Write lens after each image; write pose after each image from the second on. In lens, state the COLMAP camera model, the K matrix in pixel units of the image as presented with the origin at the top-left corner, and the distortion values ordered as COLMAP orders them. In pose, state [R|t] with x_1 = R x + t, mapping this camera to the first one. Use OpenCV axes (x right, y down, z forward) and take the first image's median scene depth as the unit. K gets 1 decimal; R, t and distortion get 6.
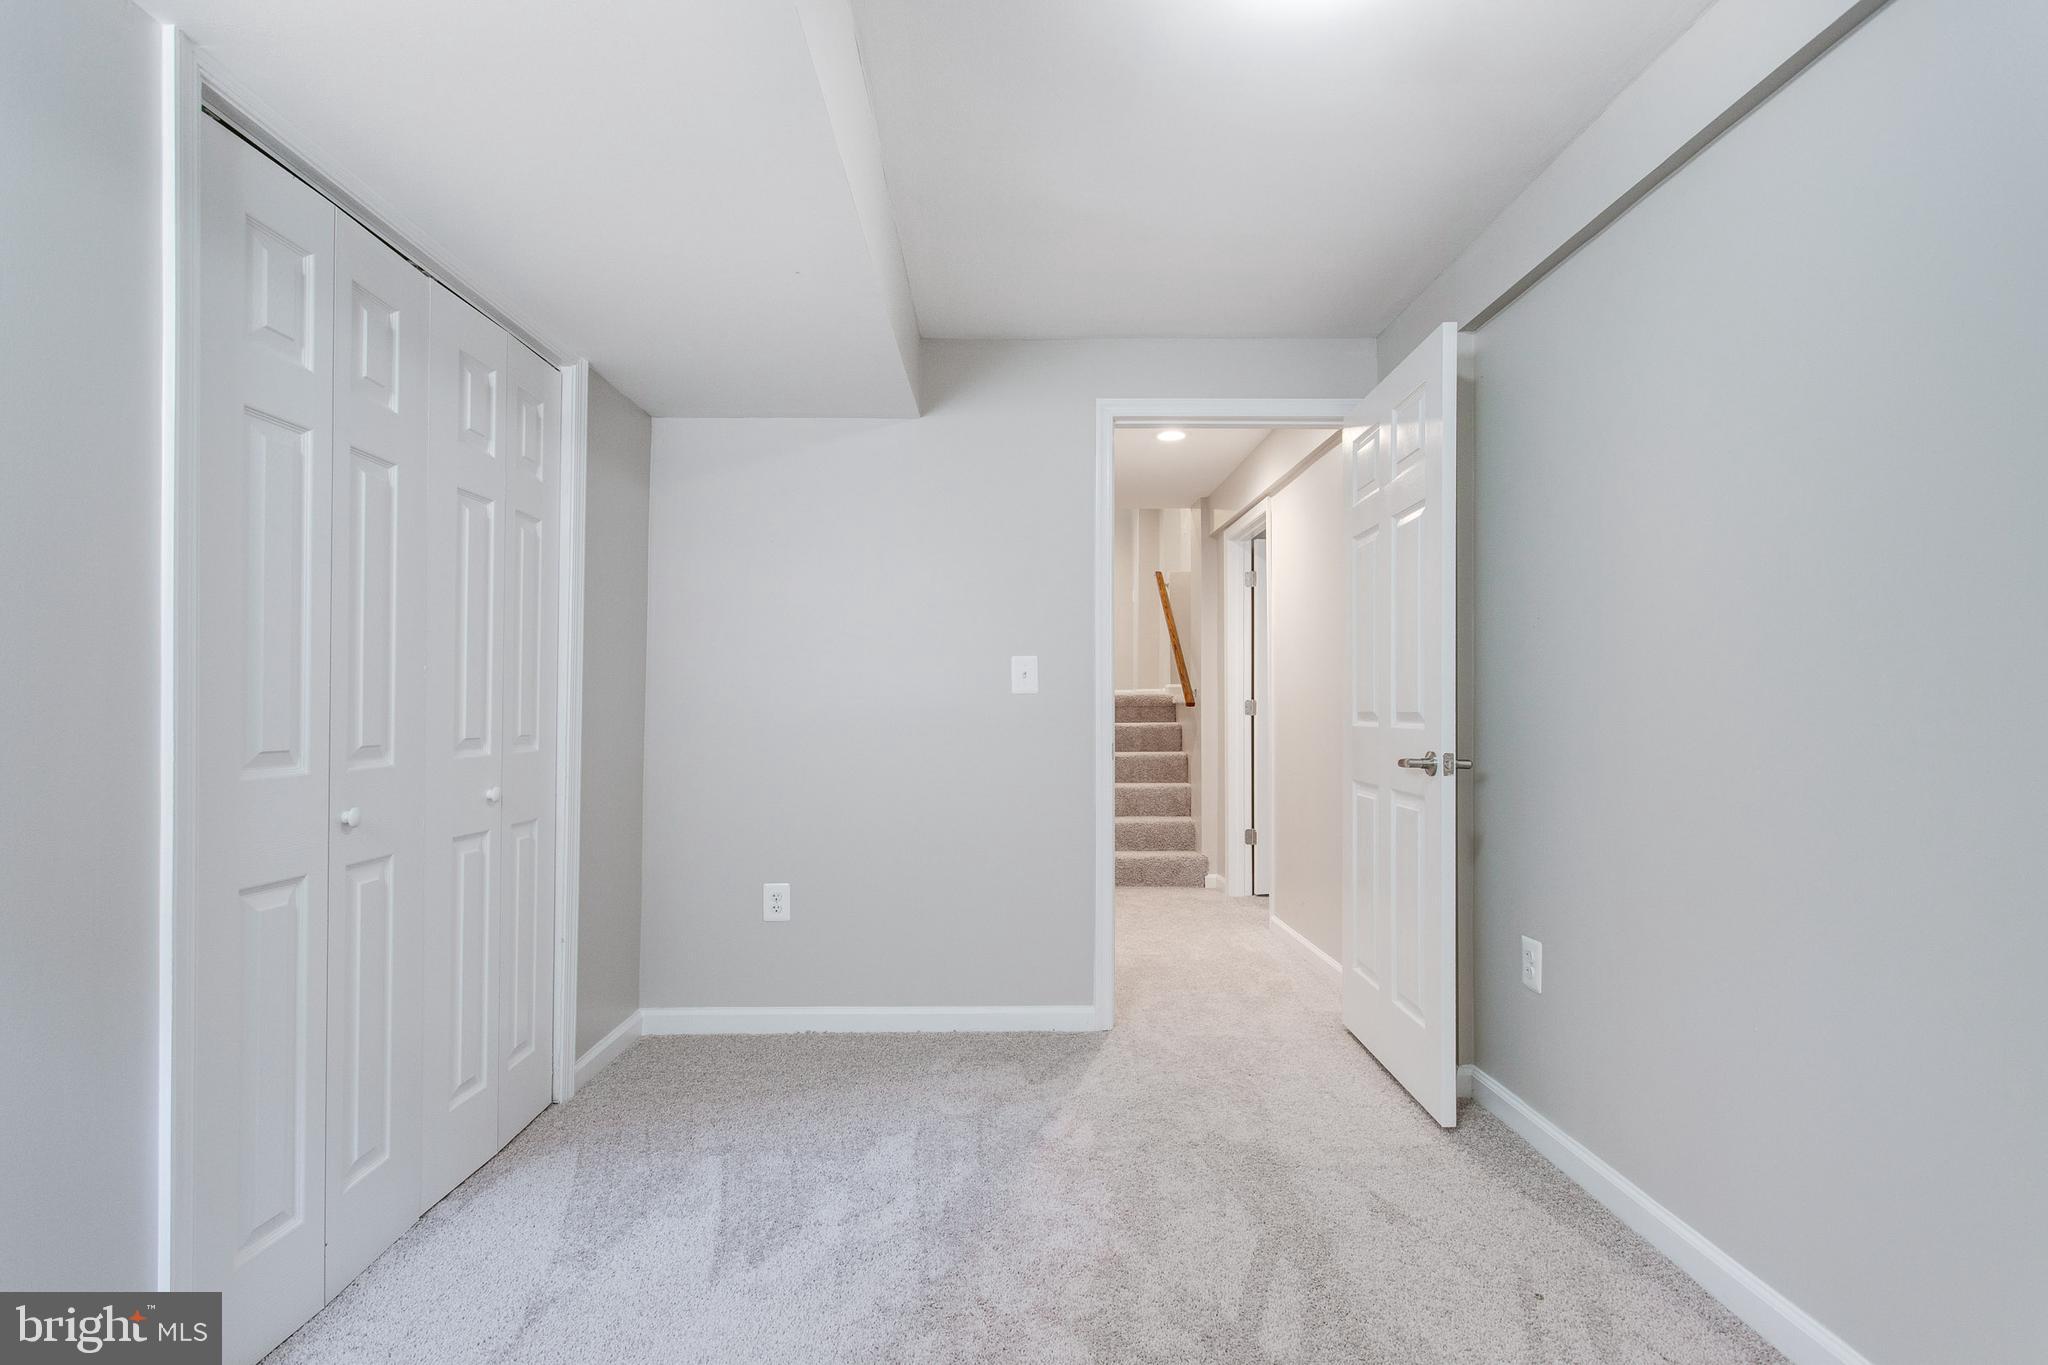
lens RADIAL K [[992.3, 0, 1015.5], [0, 992.3, 702.5], [0, 0, 1]] dist [0.004911, 0.003229]
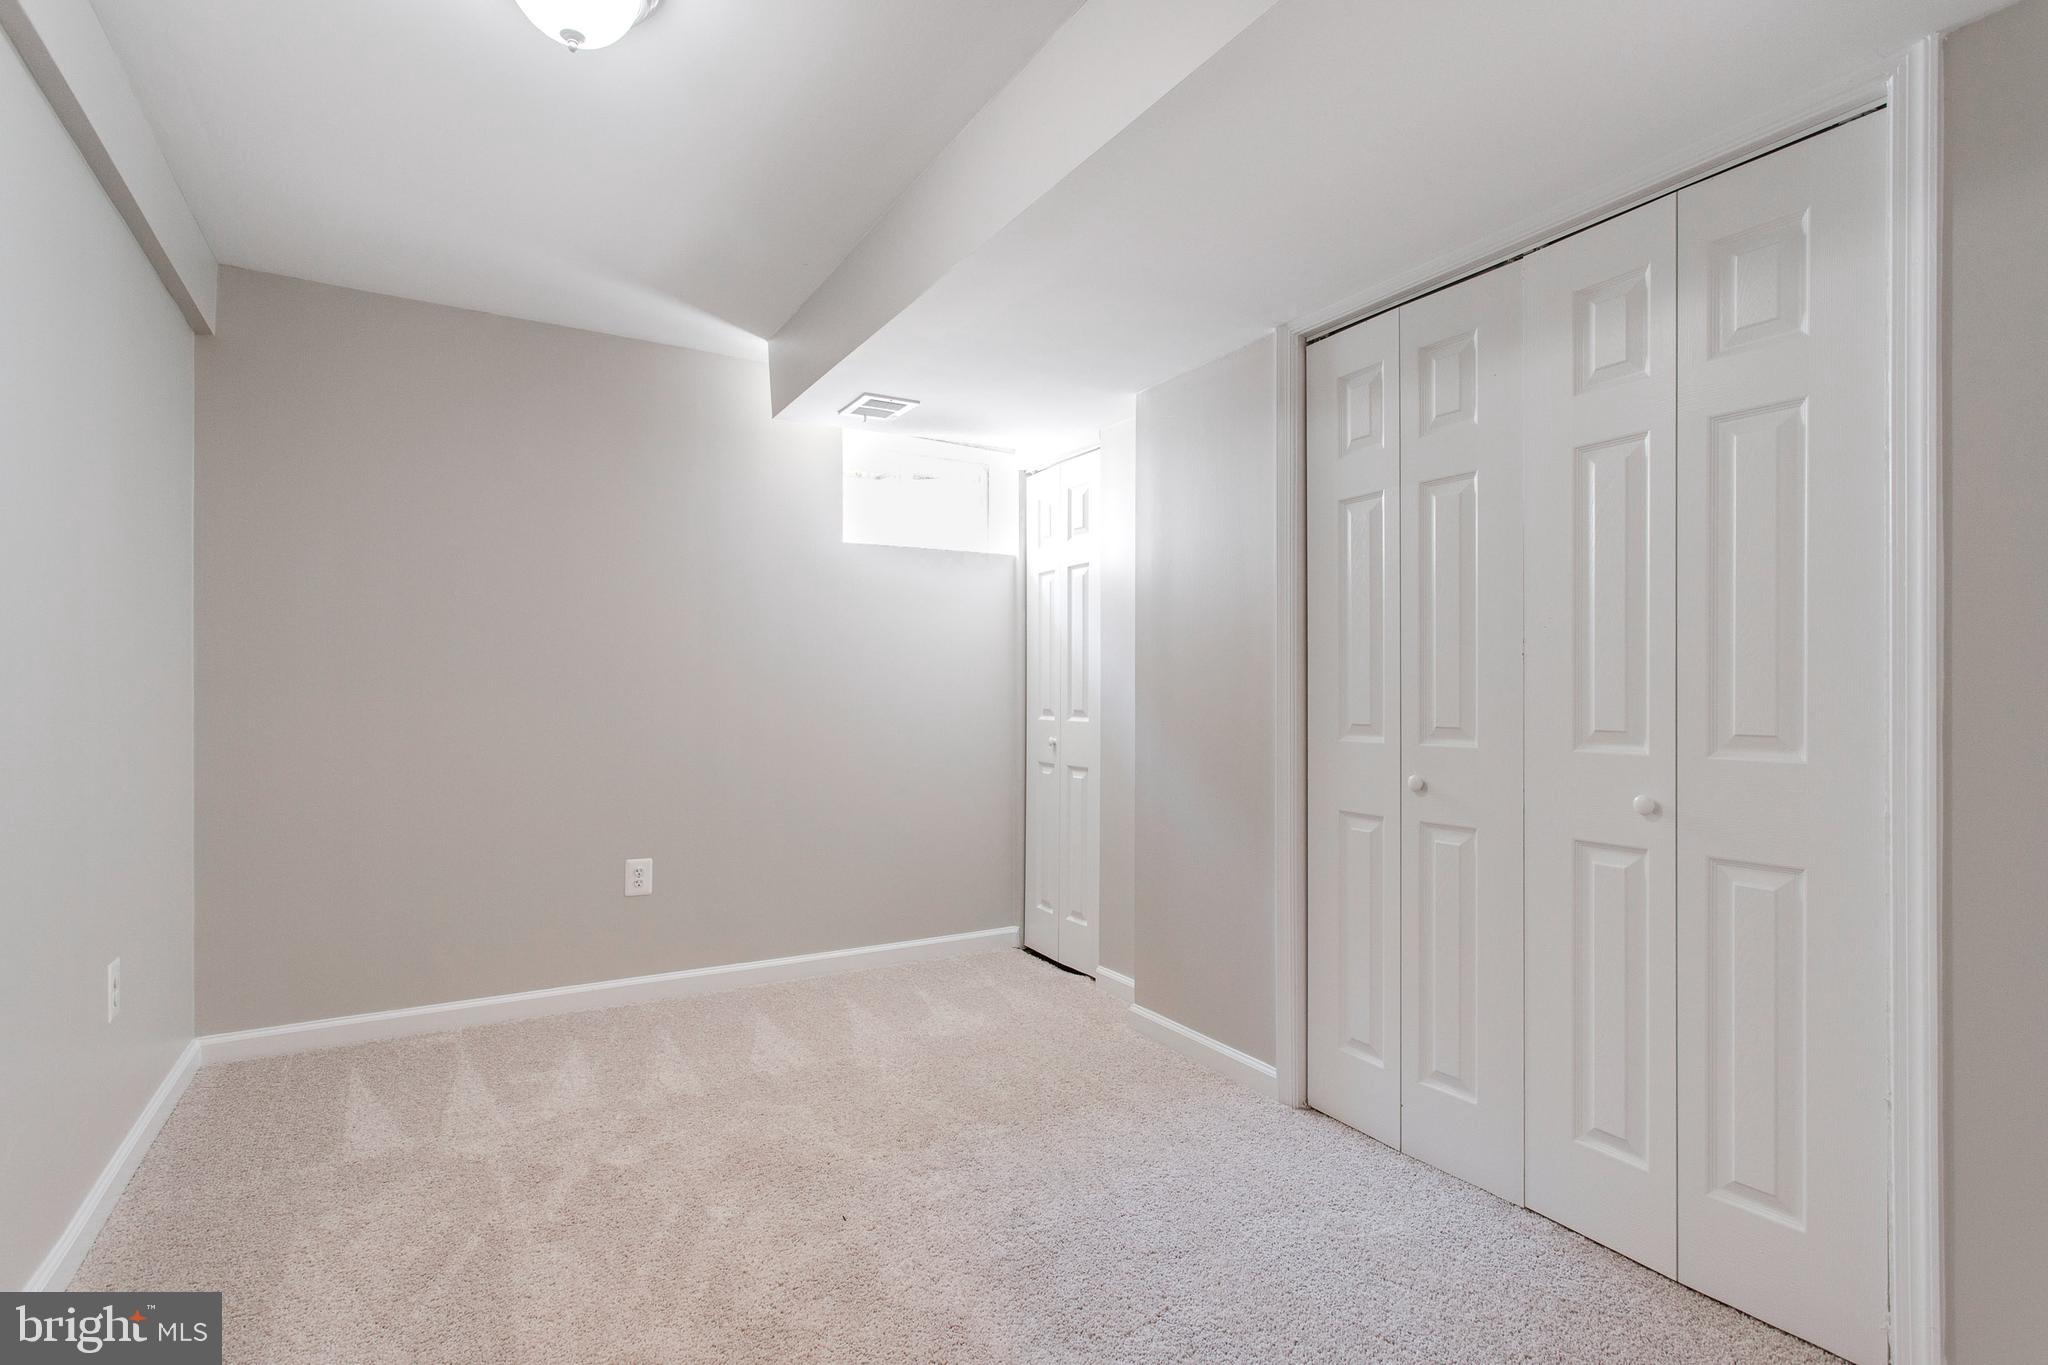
lens RADIAL K [[992.3, 0, 1015.1], [0, 992.3, 690.8], [0, 0, 1]] dist [0.004911, 0.003229]
pose [[-0.868222, -0.001520, -0.496173, 0.276231], [0.003560, 0.999950, -0.009291, 0.007253], [0.496162, -0.009833, -0.868174, 1.313054]]
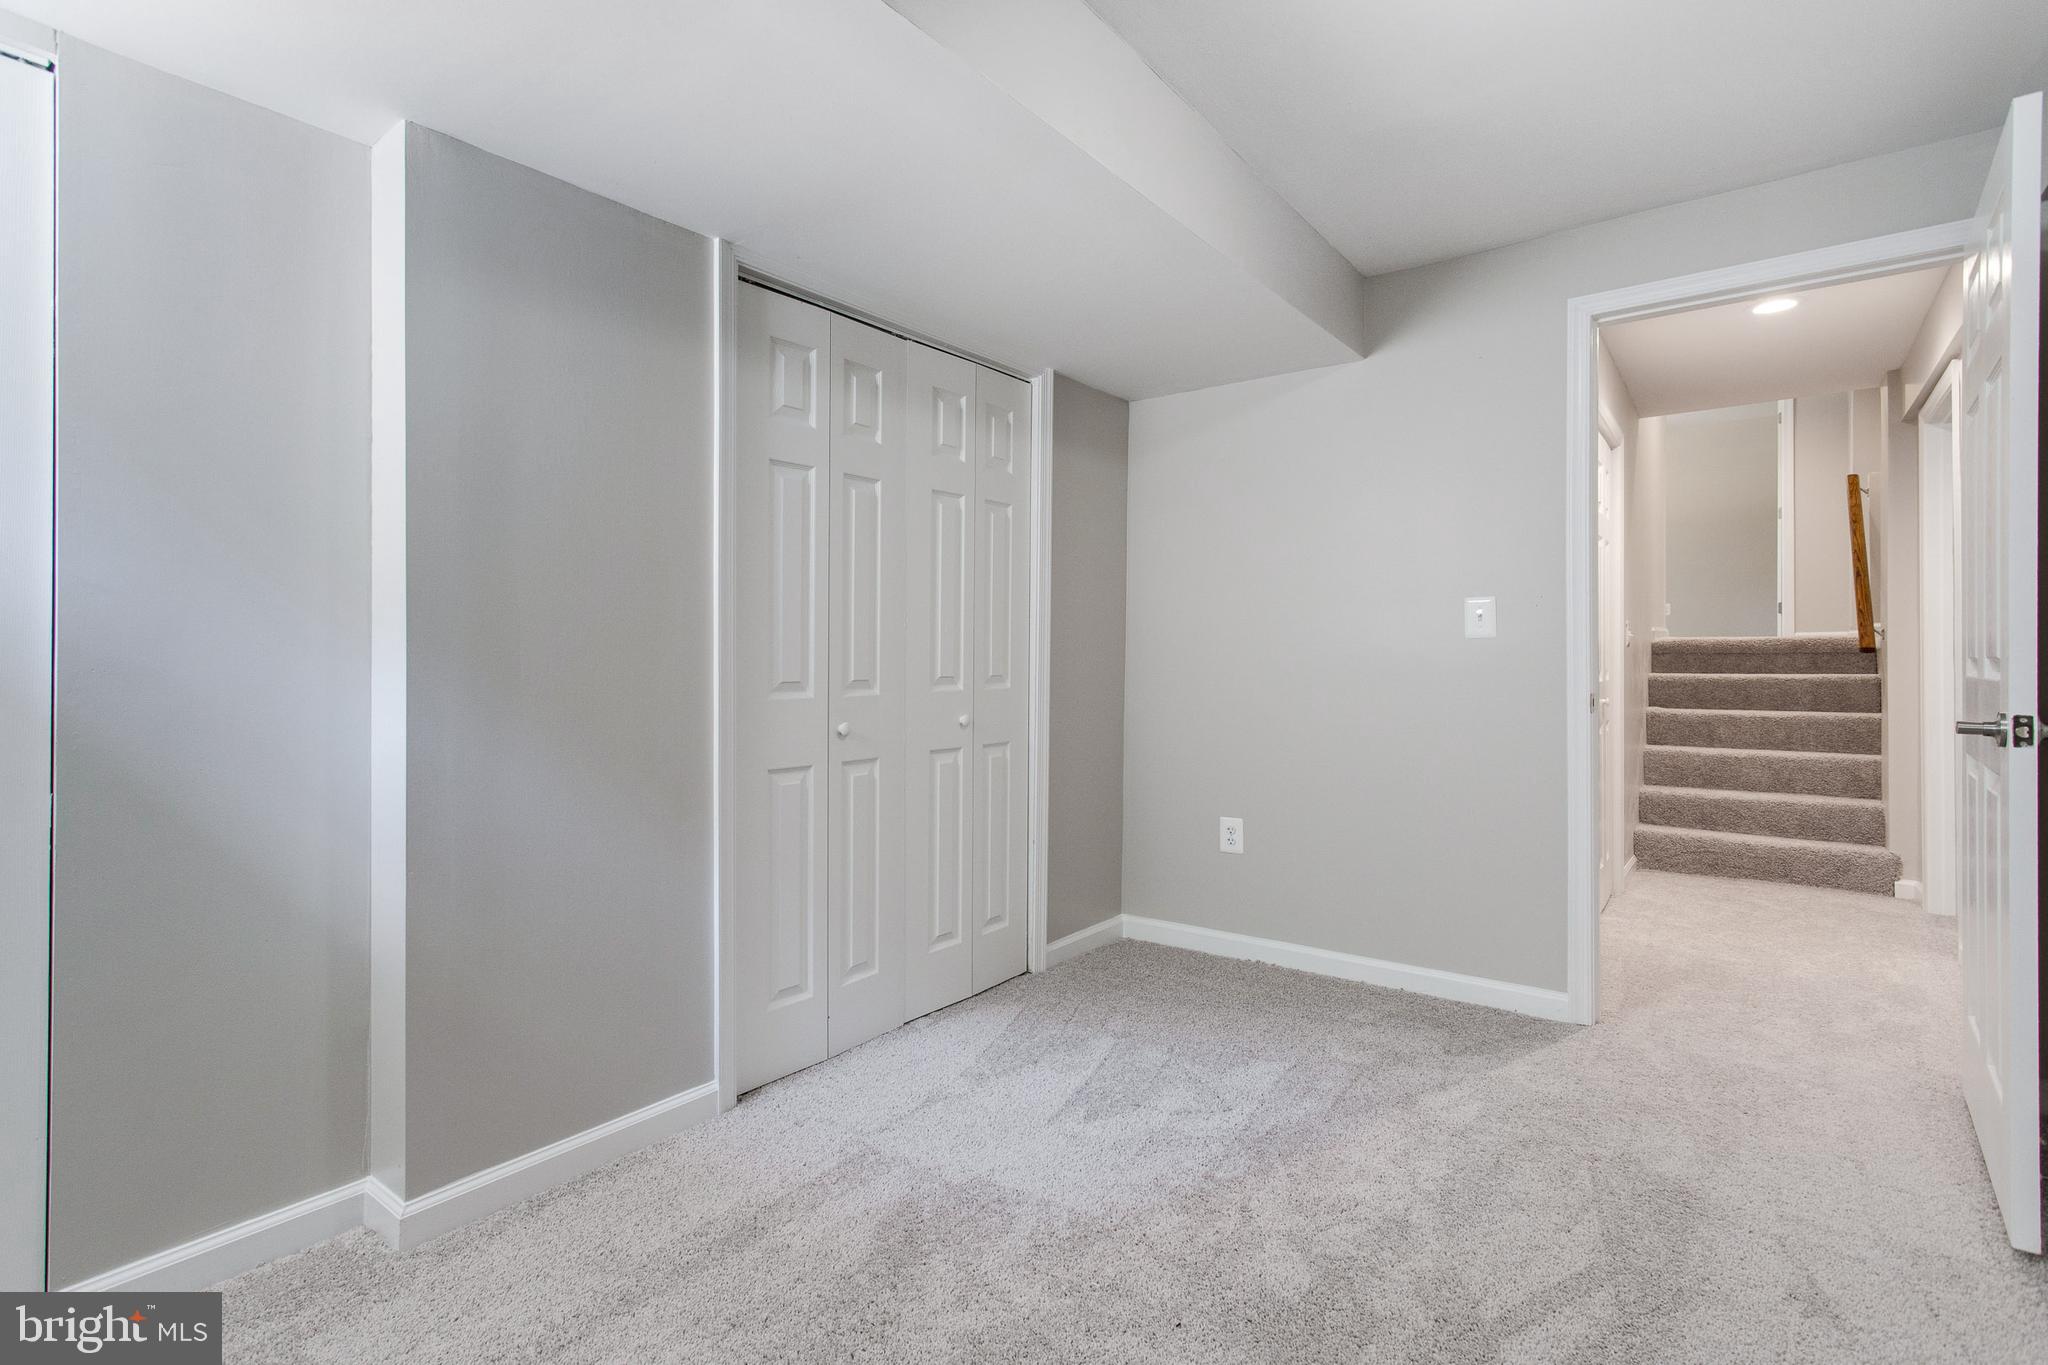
lens RADIAL K [[992.3, 0, 994.6], [0, 992.3, 653.7], [0, 0, 1]] dist [0.004911, 0.003229]
pose [[0.784750, -0.003280, -0.619803, 0.288932], [0.004412, 0.999990, 0.000295, 0.004351], [0.619796, -0.002966, 0.784757, 0.000233]]
